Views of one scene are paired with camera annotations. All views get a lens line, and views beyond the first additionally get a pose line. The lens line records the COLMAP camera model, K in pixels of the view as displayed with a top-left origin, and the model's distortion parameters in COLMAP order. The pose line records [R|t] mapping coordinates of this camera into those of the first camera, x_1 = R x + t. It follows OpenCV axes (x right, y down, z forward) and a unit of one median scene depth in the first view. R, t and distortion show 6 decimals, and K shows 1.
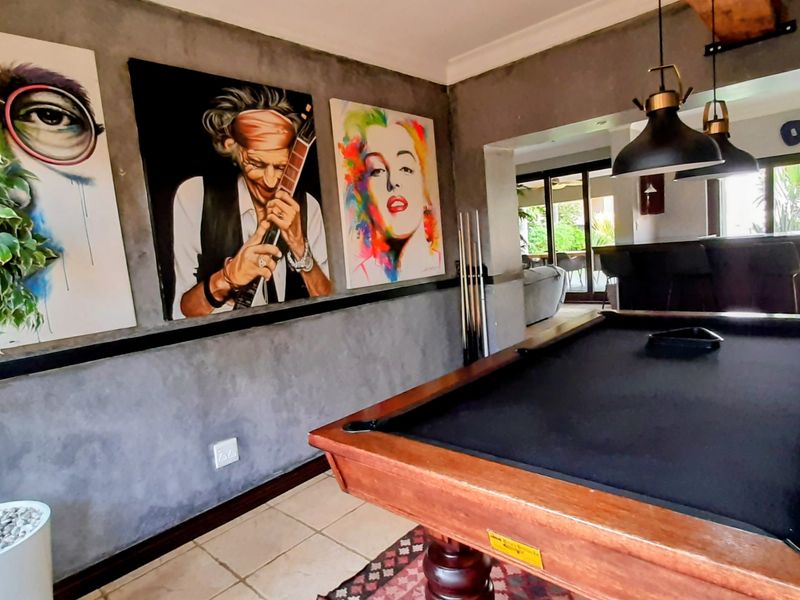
lens RADIAL K [[490.8, 0, 400.0], [0, 490.8, 300.0], [0, 0, 1]] dist [0.003215, 0.001189]
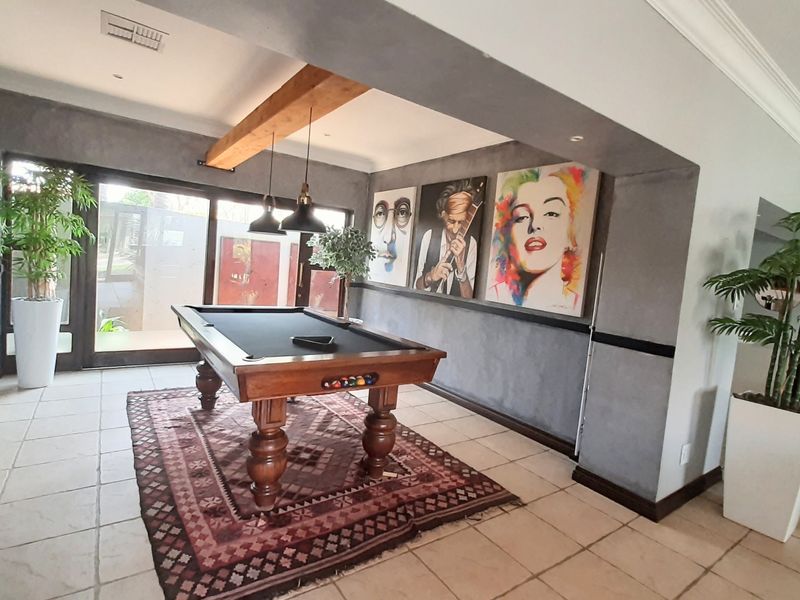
lens RADIAL K [[419.5, 0, 400.0], [0, 419.5, 300.0], [0, 0, 1]] dist [-0.002249, -0.000248]
pose [[-0.219753, 0.155069, -0.963152, 1.251647], [-0.183354, 0.963126, 0.196899, -0.240198], [0.958170, 0.219867, -0.183218, 1.055892]]
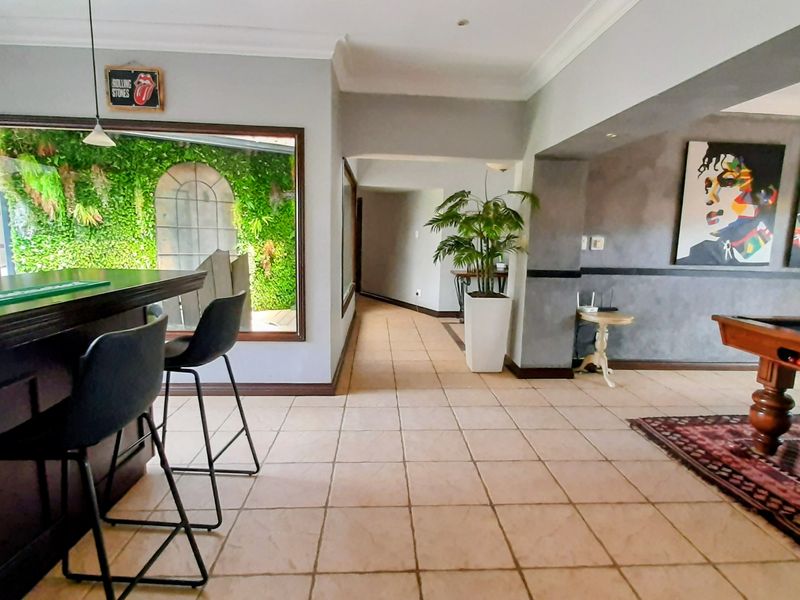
lens RADIAL K [[437.5, 0, 400.0], [0, 437.5, 300.0], [0, 0, 1]] dist [-0.002898, -0.001800]
pose [[-0.713677, -0.038358, 0.699424, 0.535071], [0.119906, 0.977072, 0.175934, -0.266002], [-0.690136, 0.209425, -0.692715, 1.894046]]
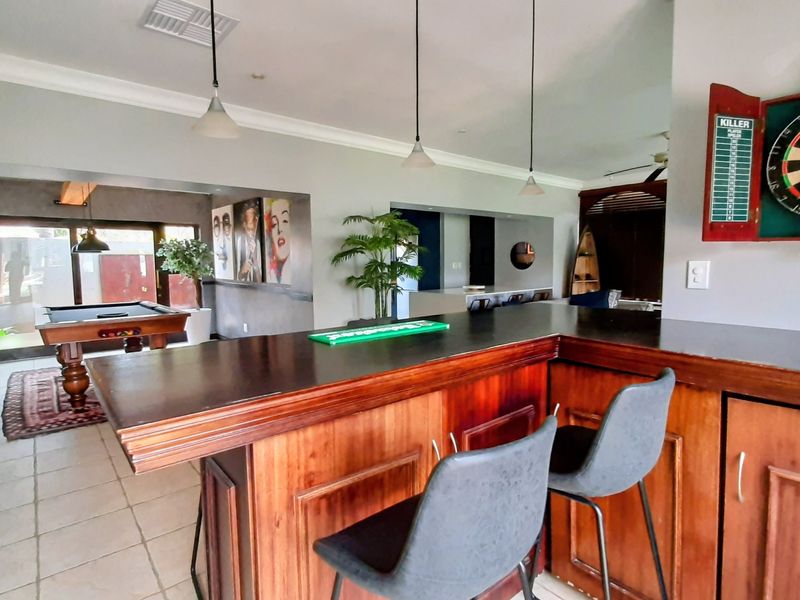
lens RADIAL K [[437.5, 0, 400.0], [0, 437.5, 300.0], [0, 0, 1]] dist [-0.002898, -0.001800]
pose [[-0.121827, 0.179569, -0.976173, 1.818344], [-0.095465, 0.976819, 0.191602, -0.393137], [0.987950, 0.116532, -0.101860, 1.898668]]
